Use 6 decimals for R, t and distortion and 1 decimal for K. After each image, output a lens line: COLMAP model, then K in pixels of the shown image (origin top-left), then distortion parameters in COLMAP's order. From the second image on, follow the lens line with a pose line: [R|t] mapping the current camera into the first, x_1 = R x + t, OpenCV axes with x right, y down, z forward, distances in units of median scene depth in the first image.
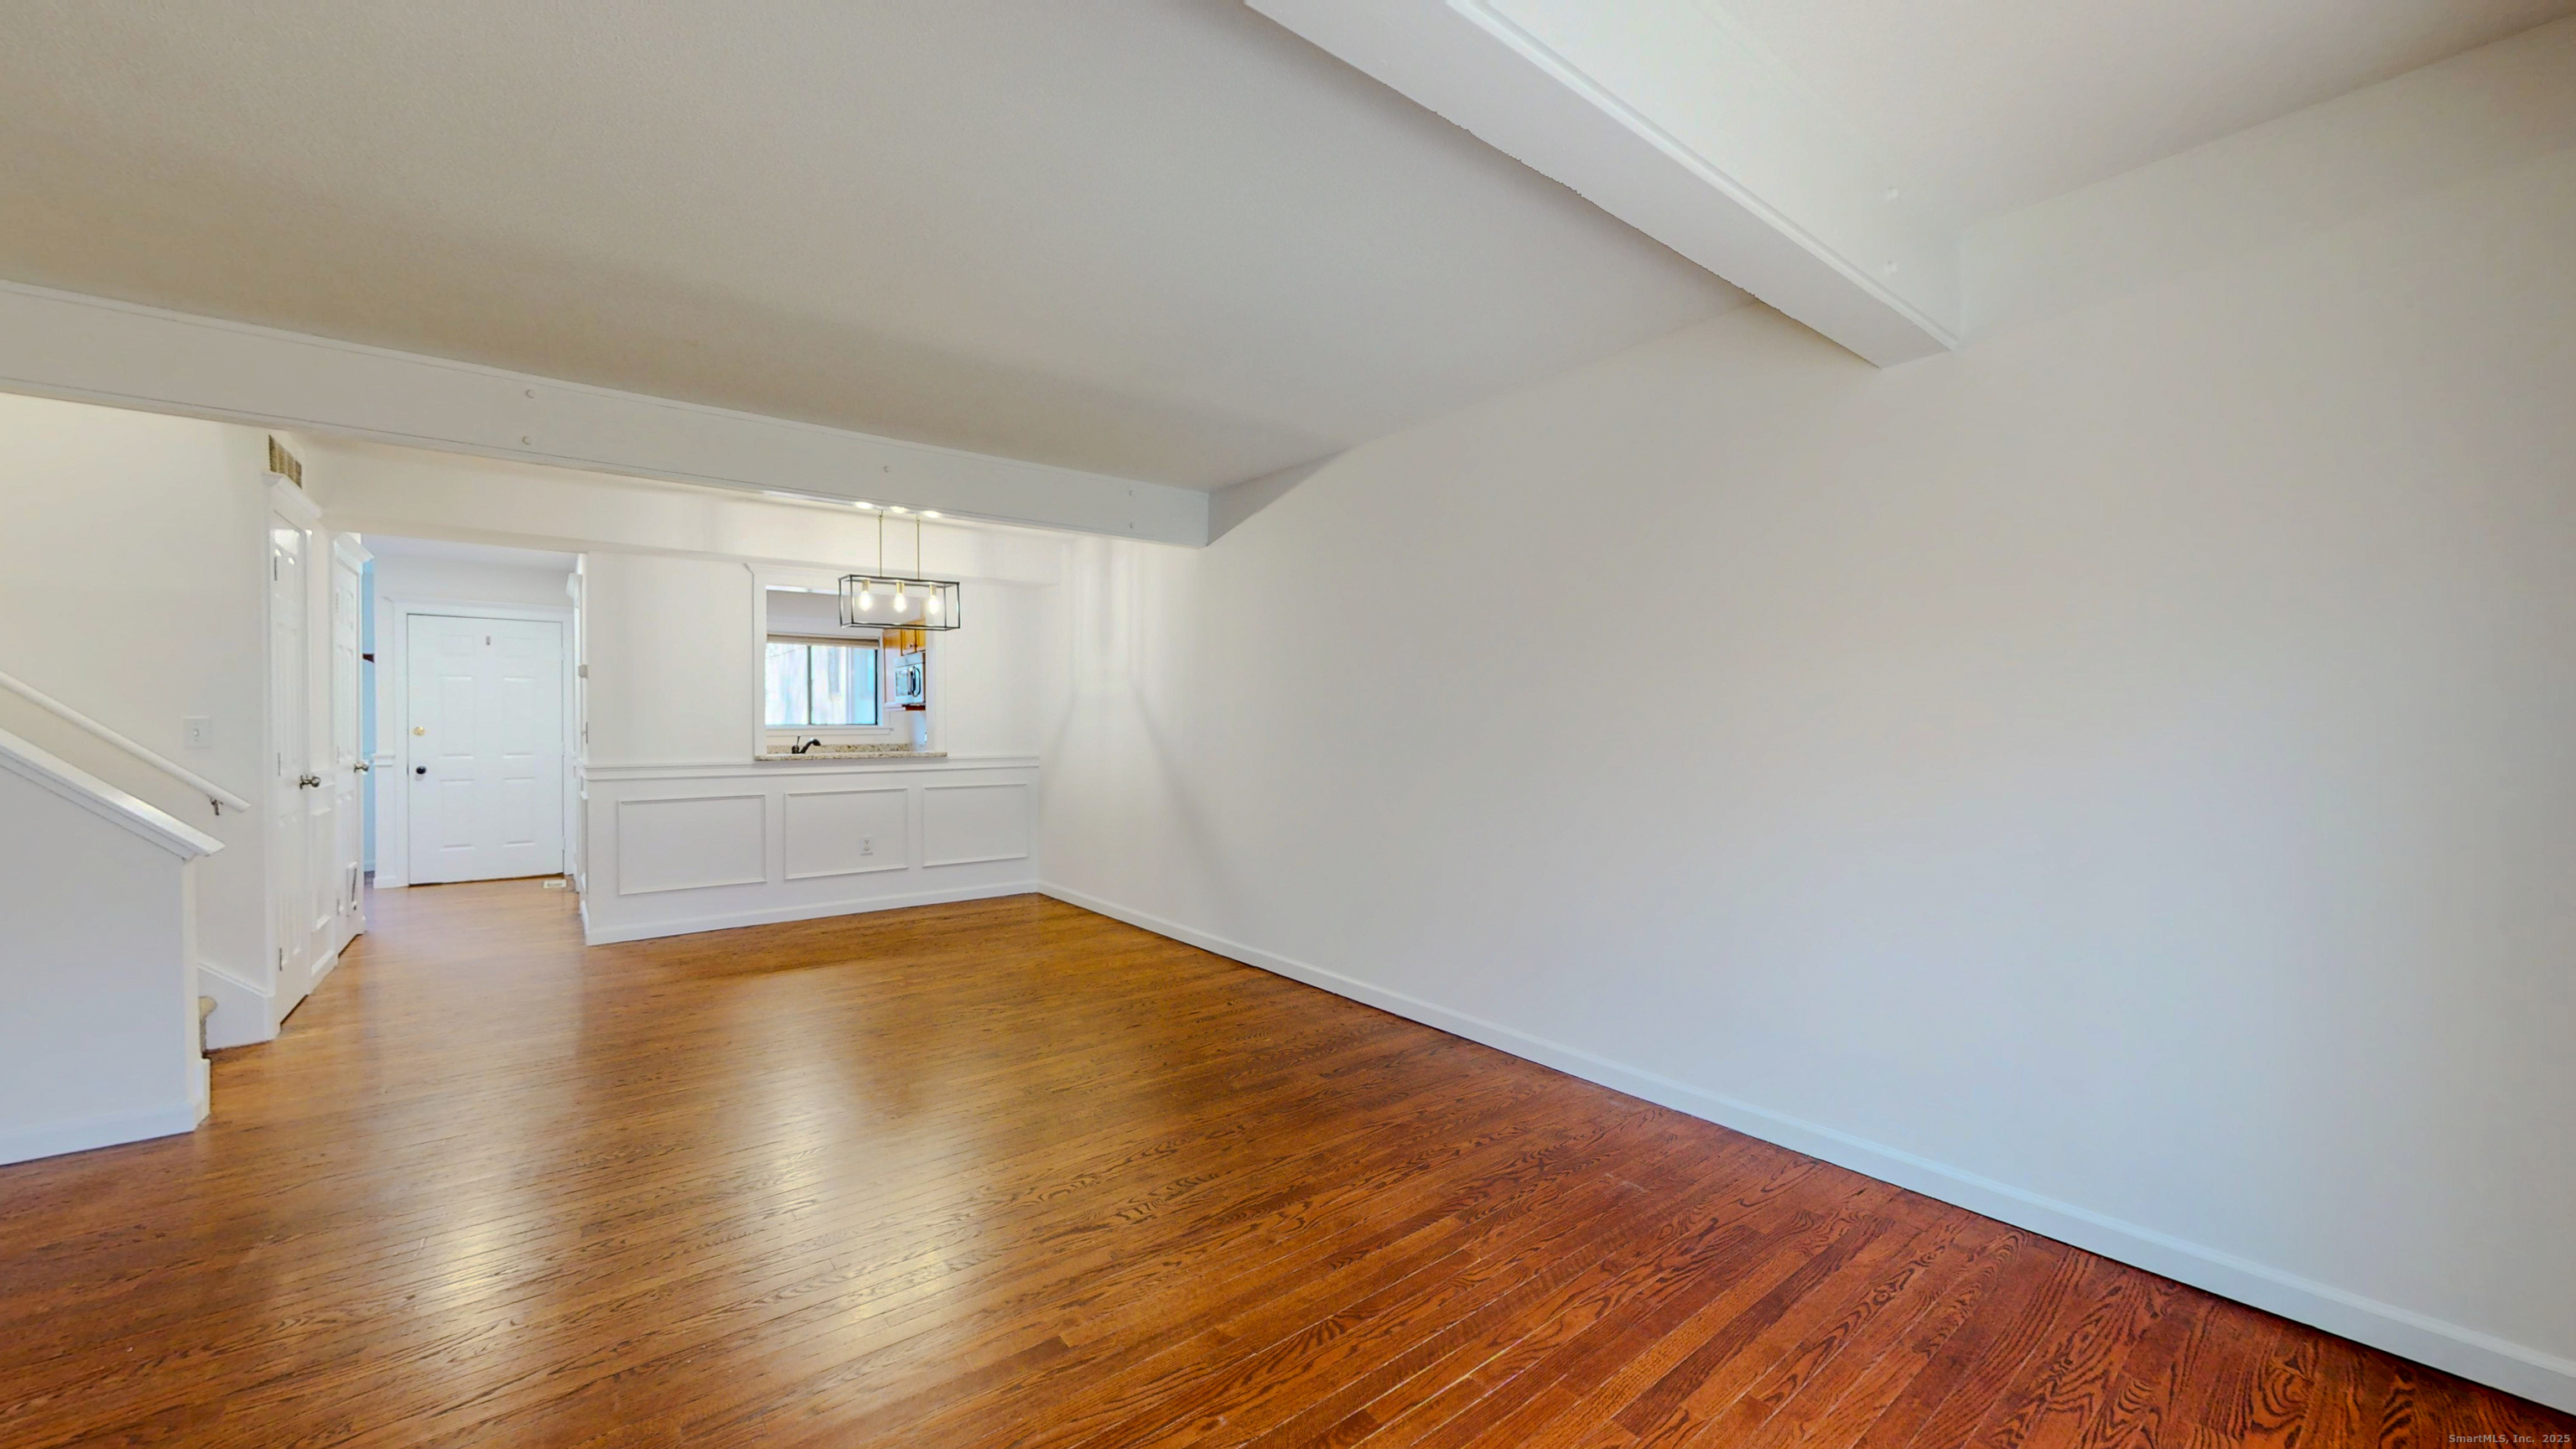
lens RADIAL K [[945.5, 0, 1280.7], [0, 945.5, 726.0], [0, 0, 1]] dist [0.001496, 0.000342]
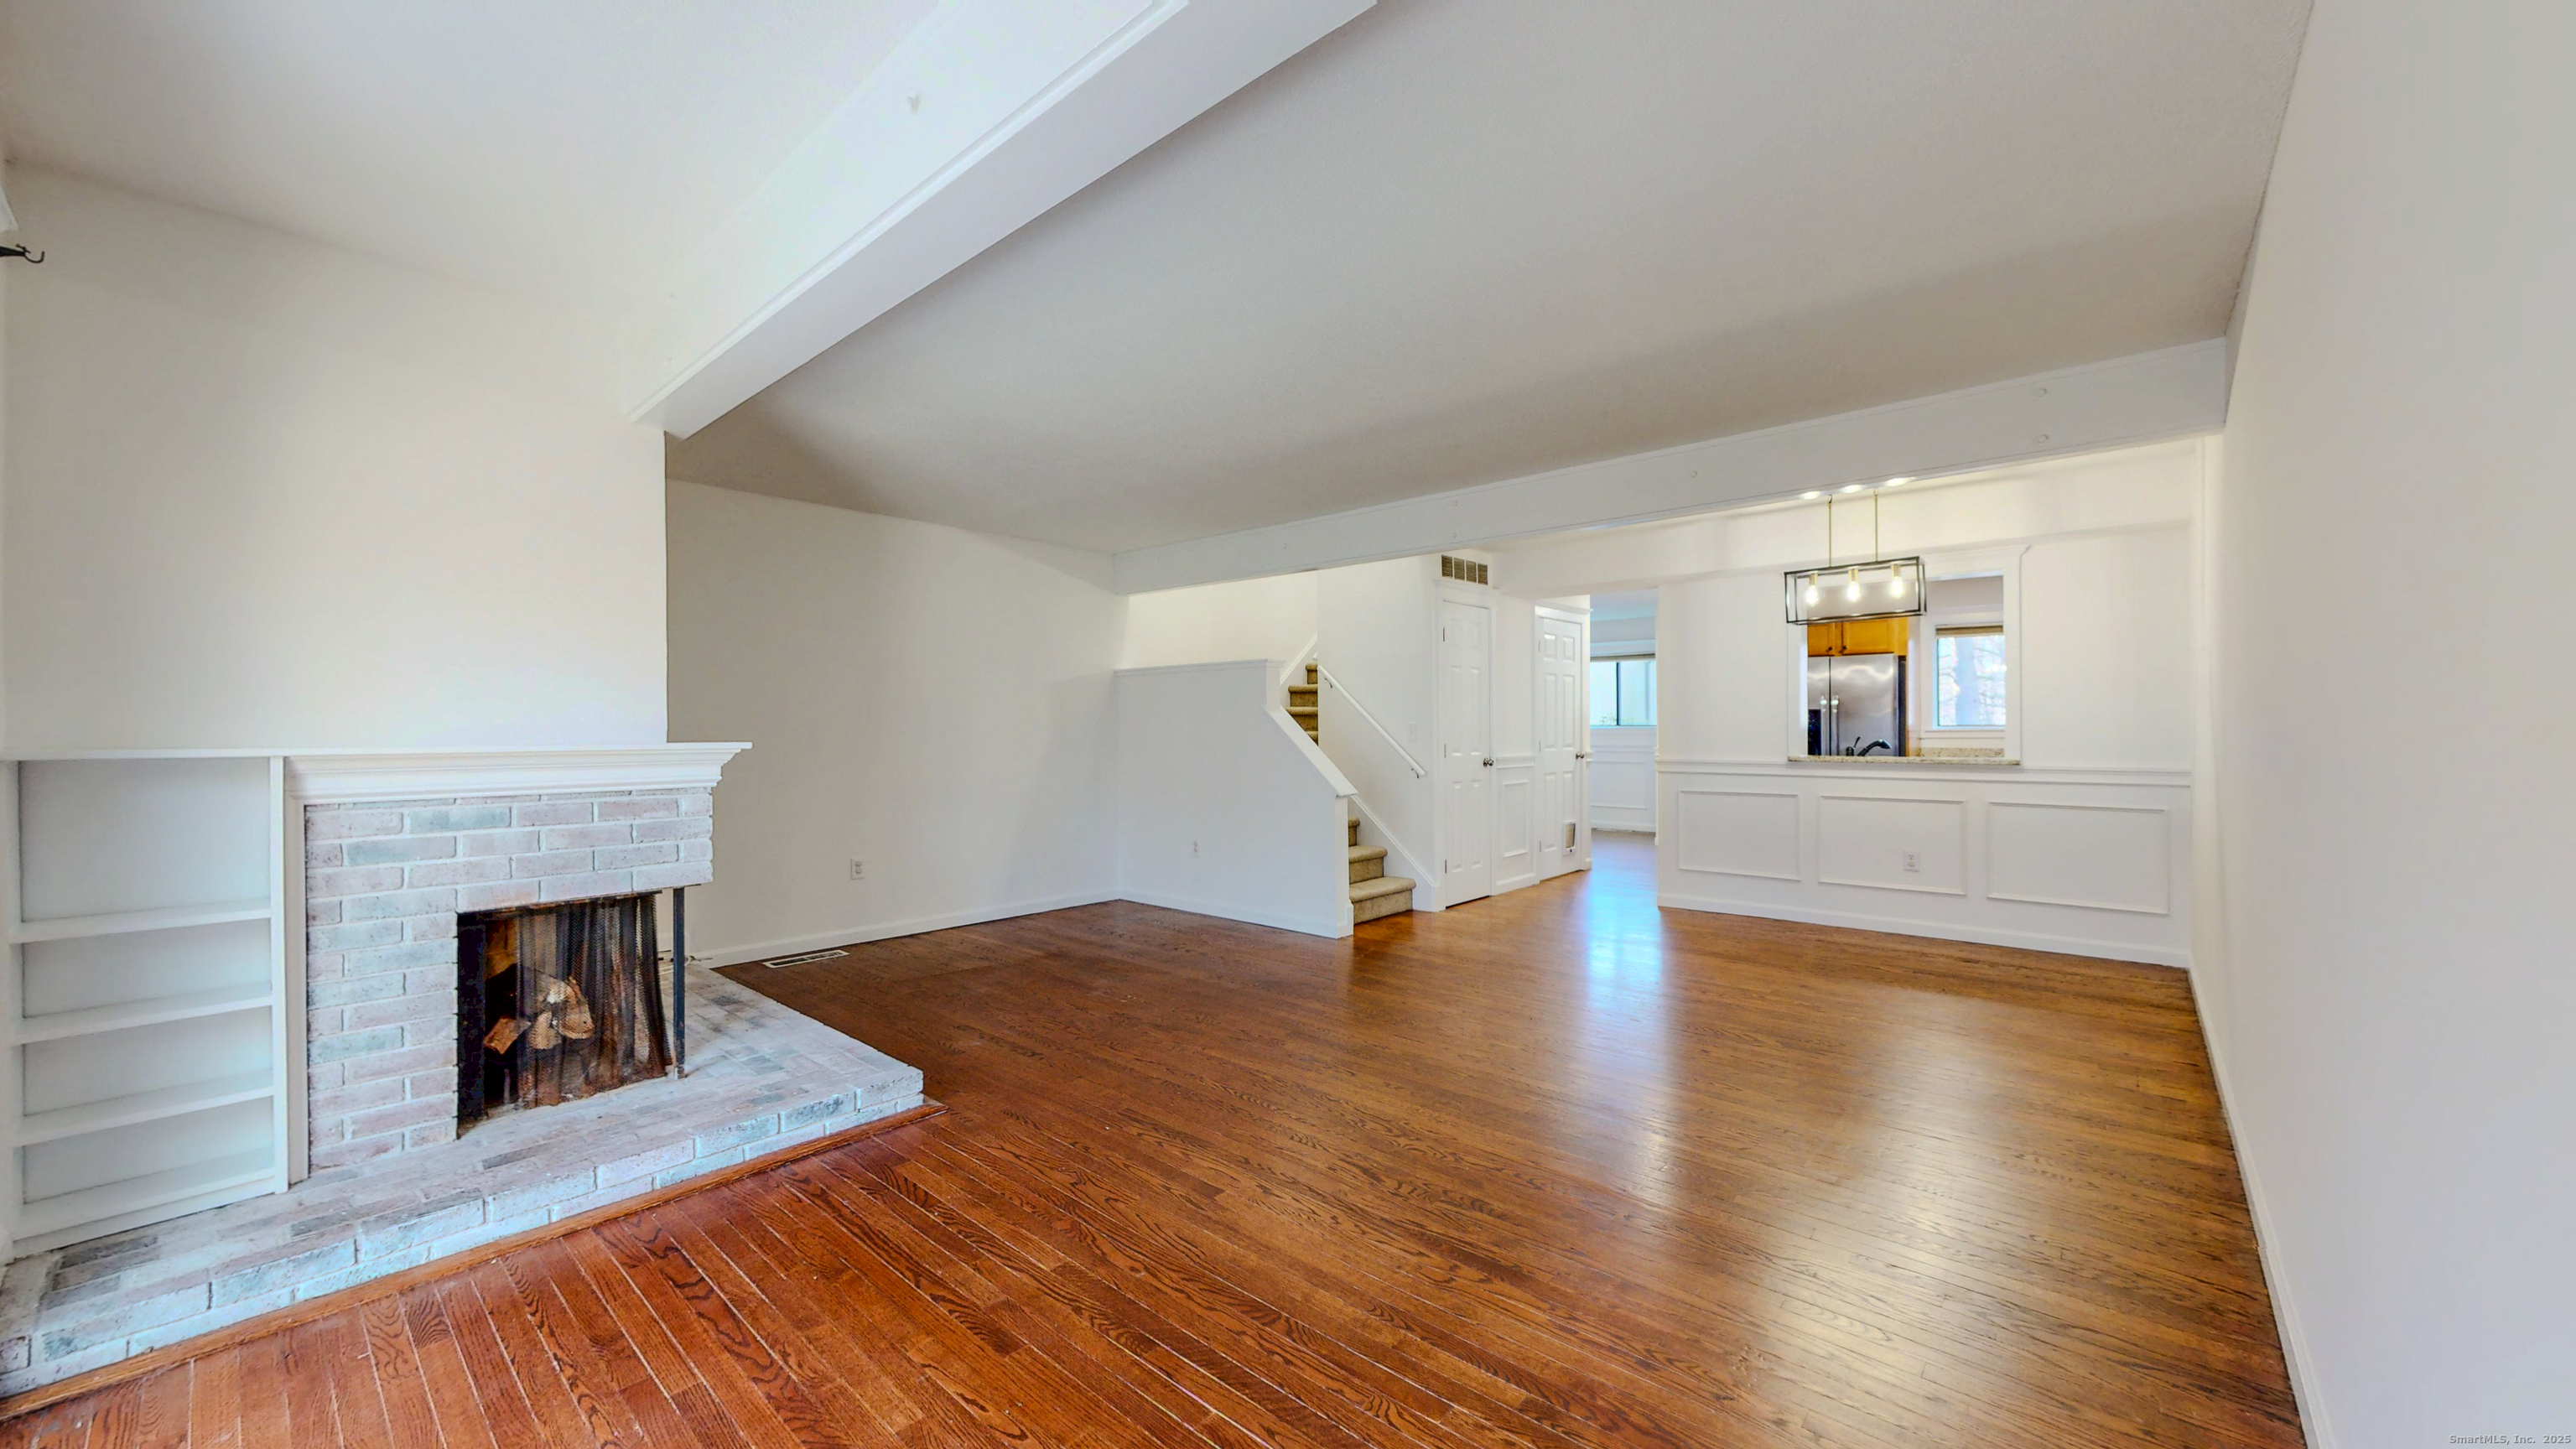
lens RADIAL K [[945.5, 0, 1289.5], [0, 945.5, 731.0], [0, 0, 1]] dist [0.001496, 0.000342]
pose [[0.188819, 0.004638, -0.982001, 0.394233], [0.001489, 0.999986, 0.005010, -0.002260], [0.982011, -0.002408, 0.188810, 0.307182]]
